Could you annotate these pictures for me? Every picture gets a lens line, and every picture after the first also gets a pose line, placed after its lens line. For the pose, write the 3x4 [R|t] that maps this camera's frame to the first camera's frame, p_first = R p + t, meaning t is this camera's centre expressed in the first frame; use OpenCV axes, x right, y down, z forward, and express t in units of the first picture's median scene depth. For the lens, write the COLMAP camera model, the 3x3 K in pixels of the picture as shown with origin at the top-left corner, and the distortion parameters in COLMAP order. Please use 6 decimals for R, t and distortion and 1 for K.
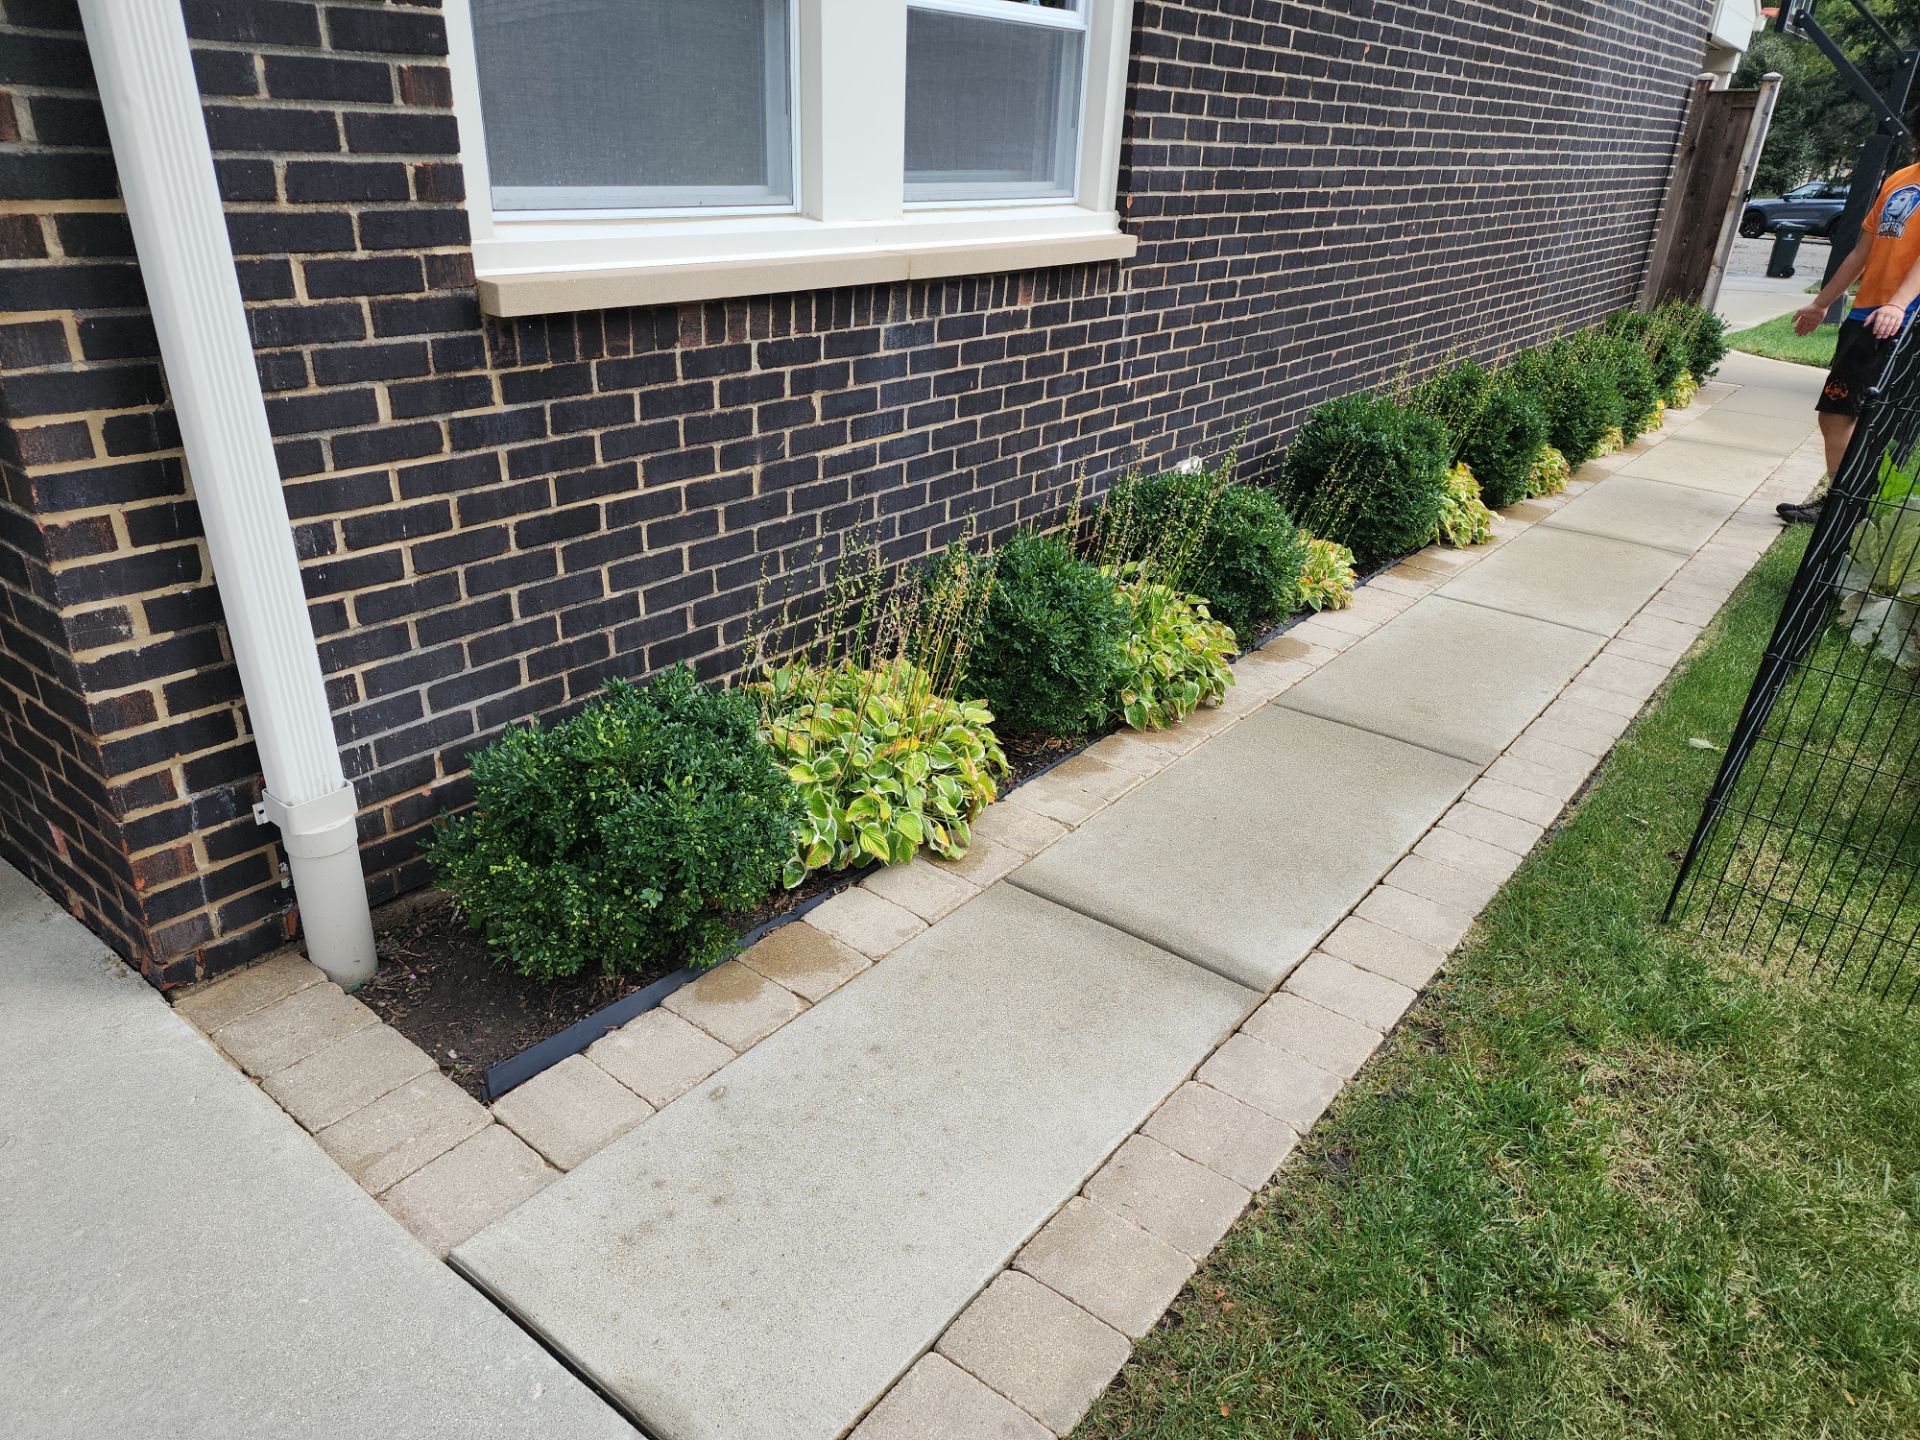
lens RADIAL K [[1300.5, 0, 941.8], [0, 1300.5, 738.6], [0, 0, 1]] dist [0.079390, -0.061627]
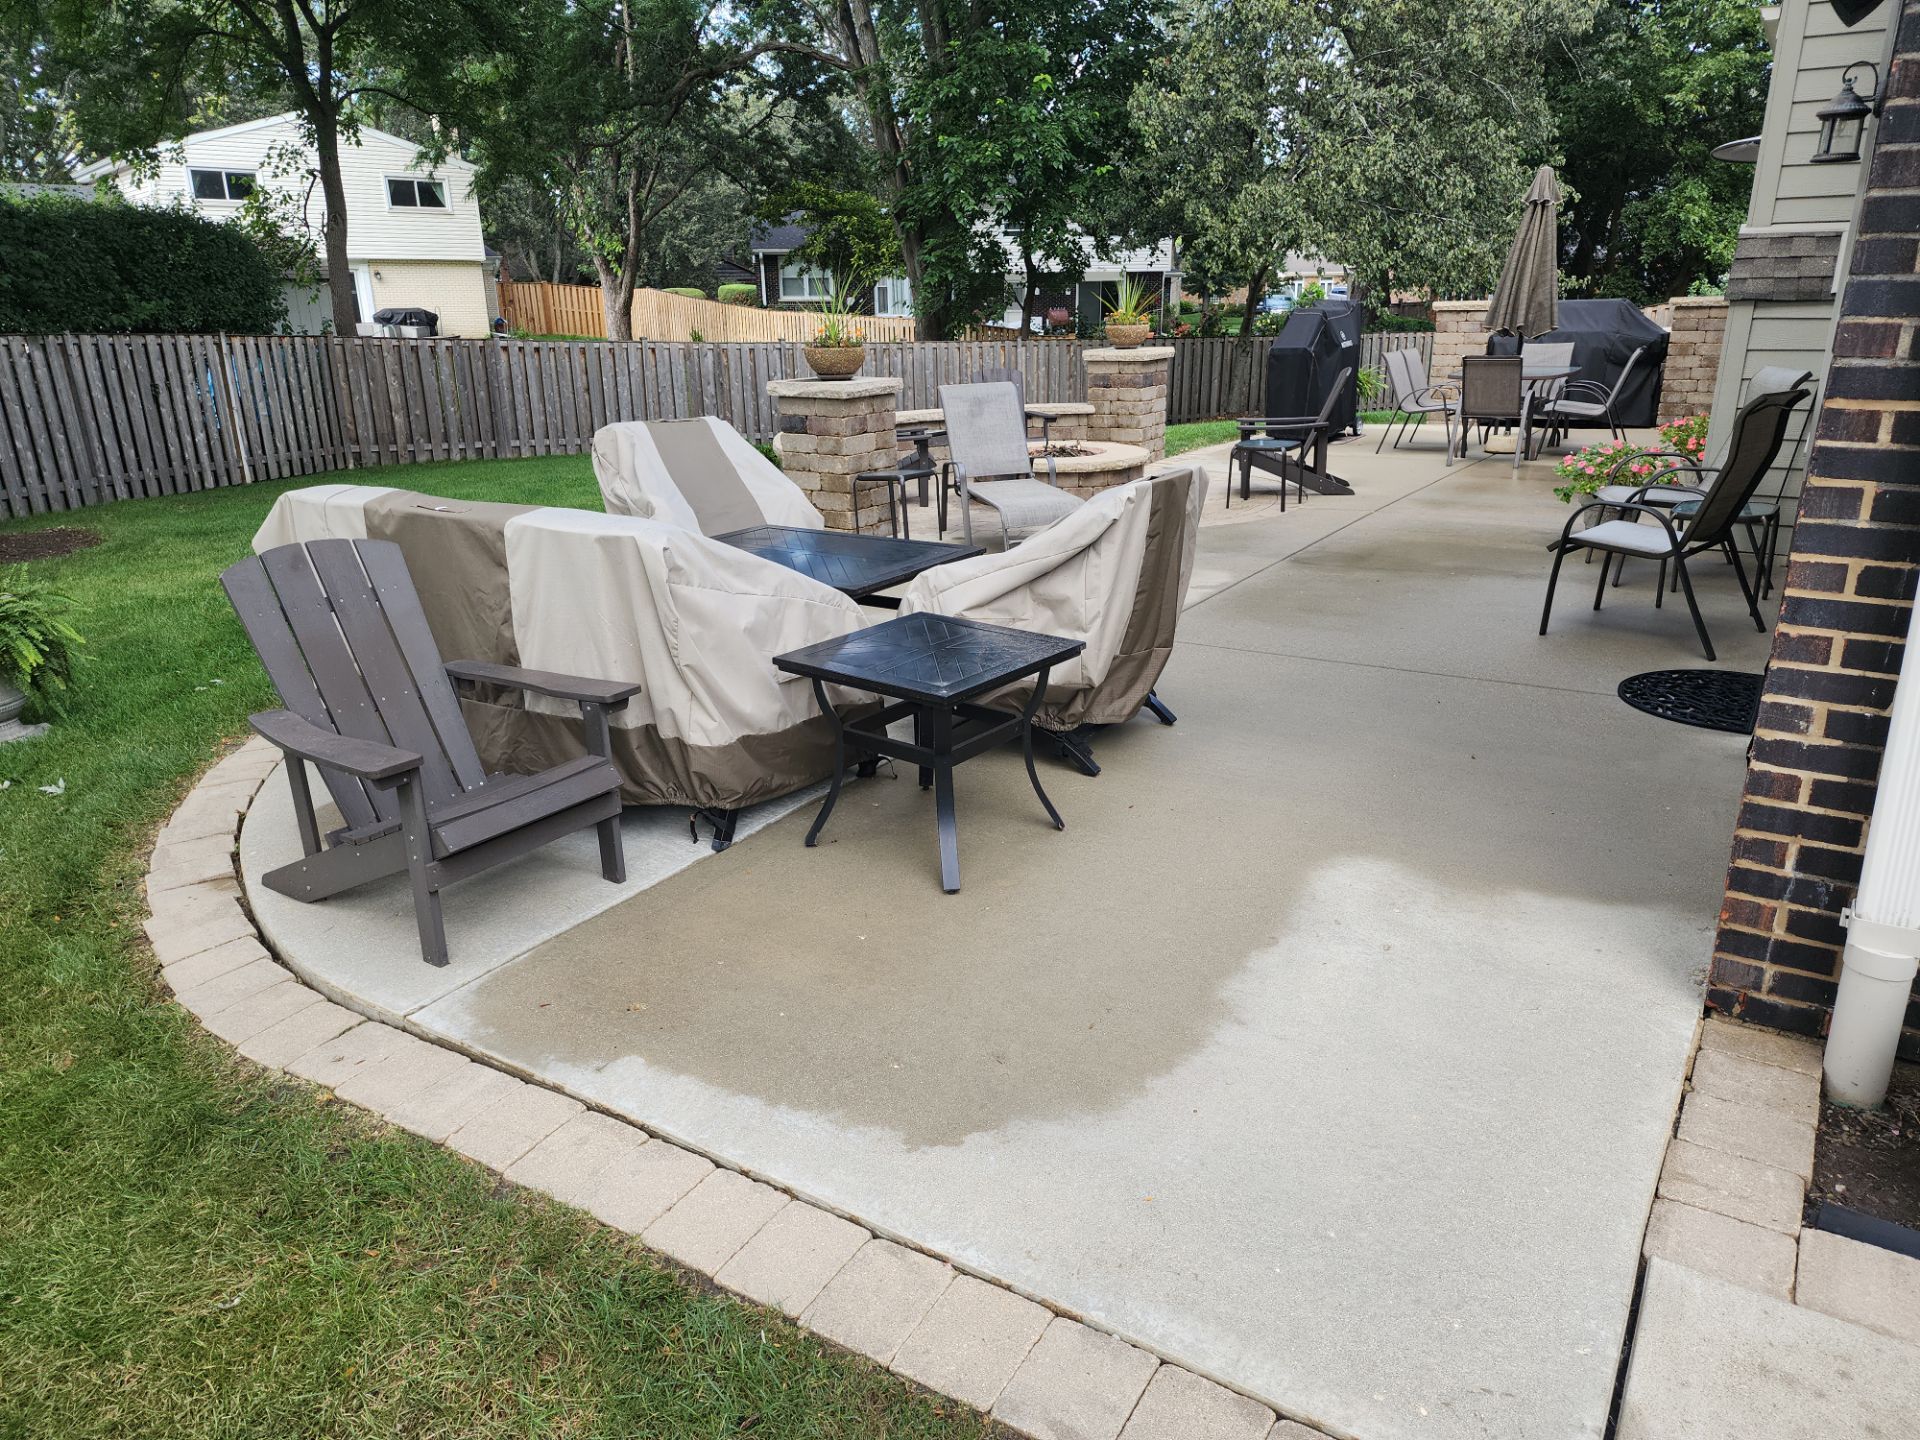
lens RADIAL K [[1293.6, 0, 985.5], [0, 1293.6, 713.8], [0, 0, 1]] dist [0.072089, -0.053529]
pose [[0.091220, 0.264056, -0.960184, 0.475051], [-0.415317, 0.886434, 0.204319, -0.024038], [0.905092, 0.380143, 0.190527, 0.056741]]
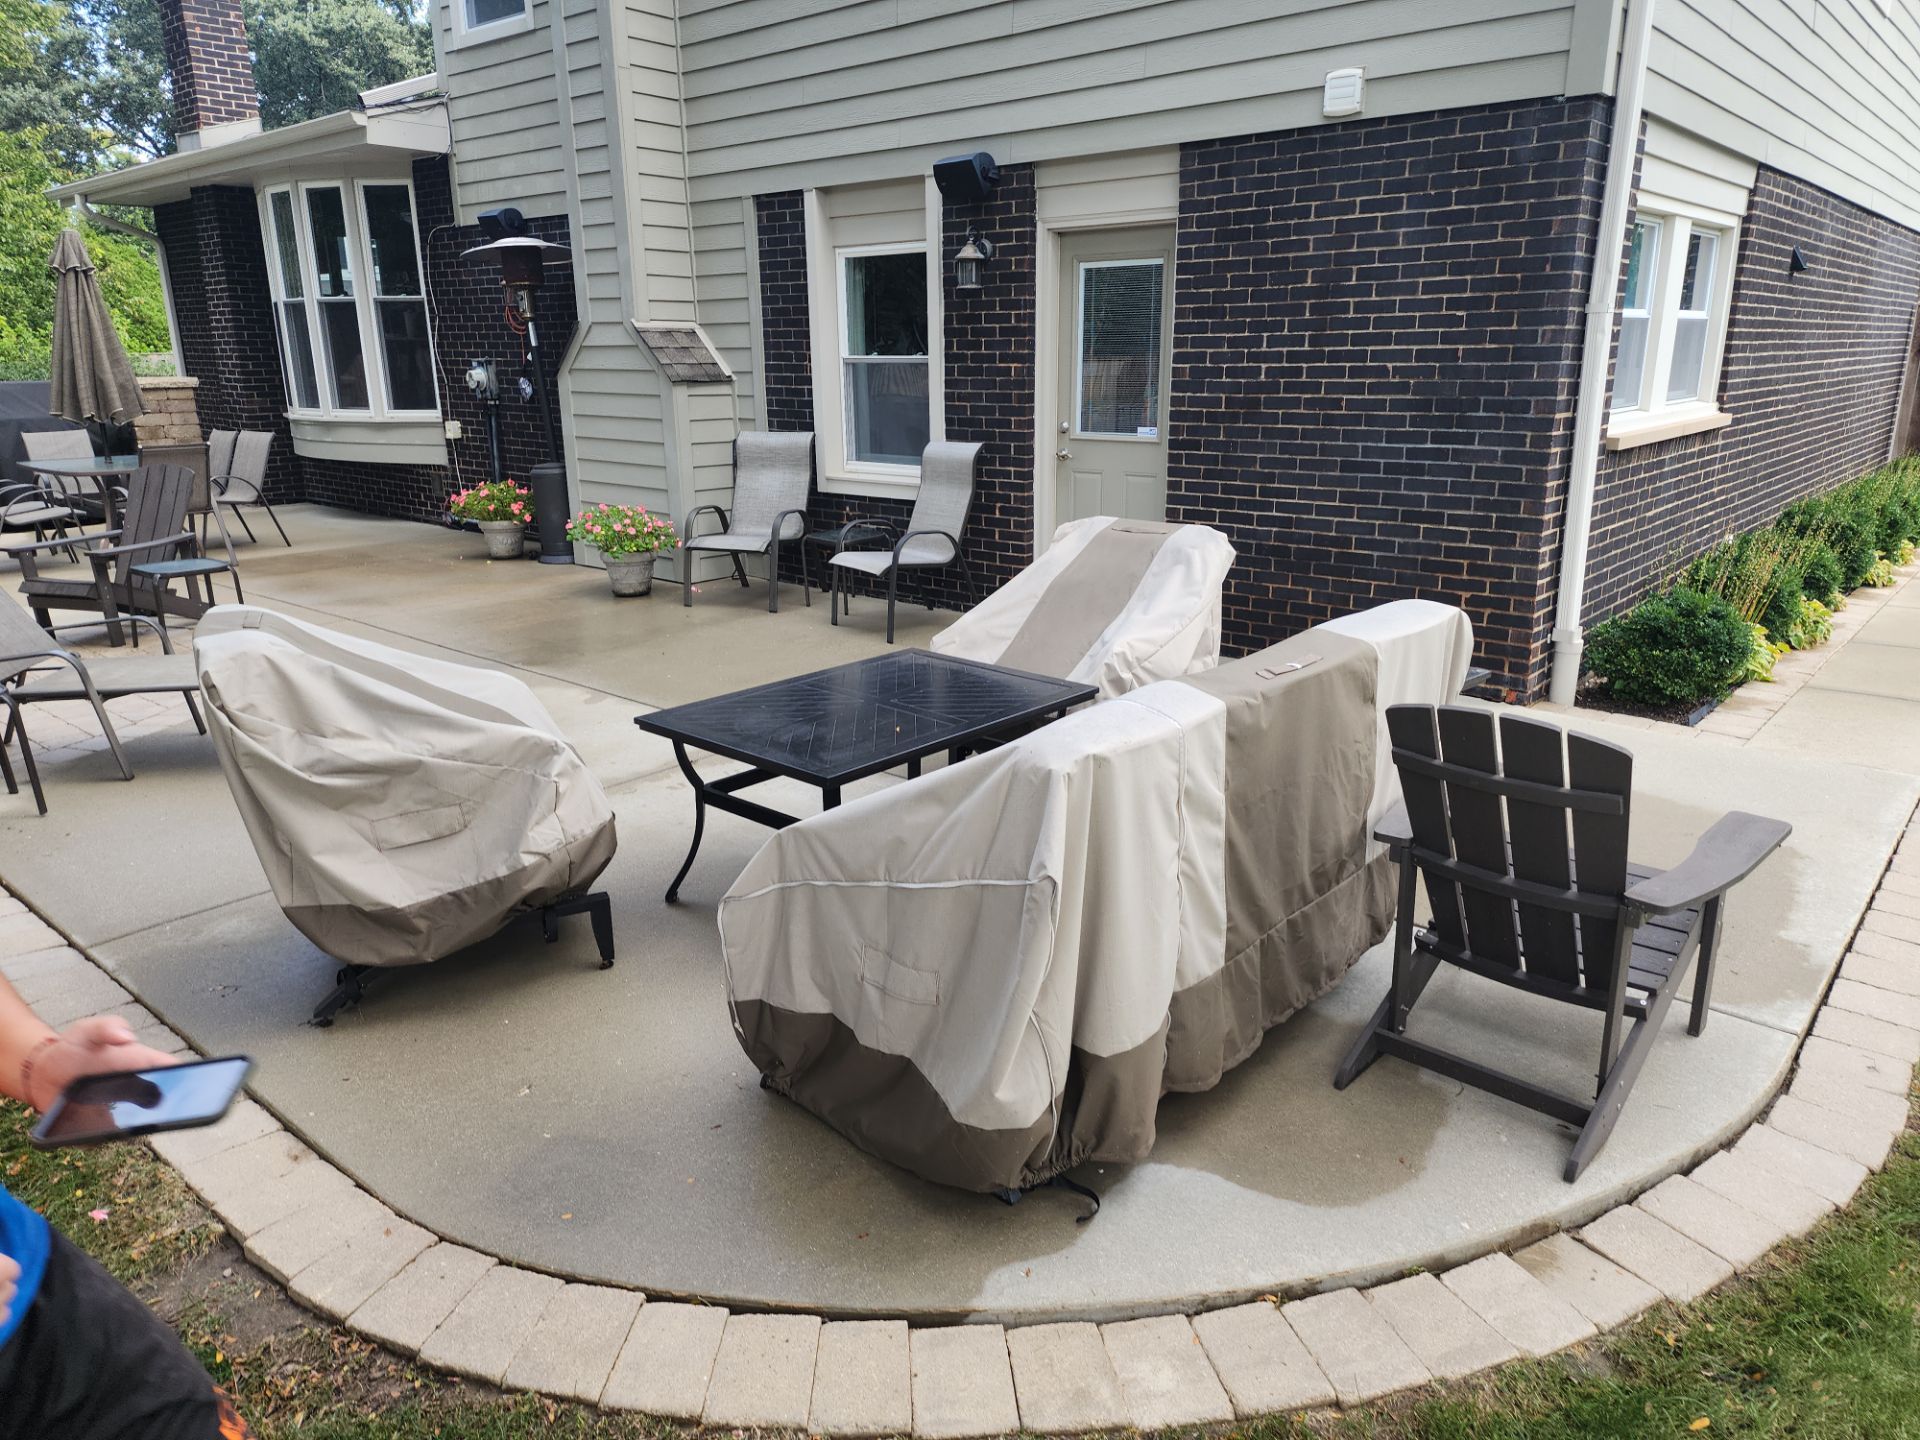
lens RADIAL K [[1293.6, 0, 985.5], [0, 1293.6, 713.8], [0, 0, 1]] dist [0.072089, -0.053529]
pose [[0.997610, -0.038898, -0.057111, -1.539603], [0.028703, 0.985102, -0.169561, 0.629338], [0.062856, 0.167516, 0.983864, -1.623130]]
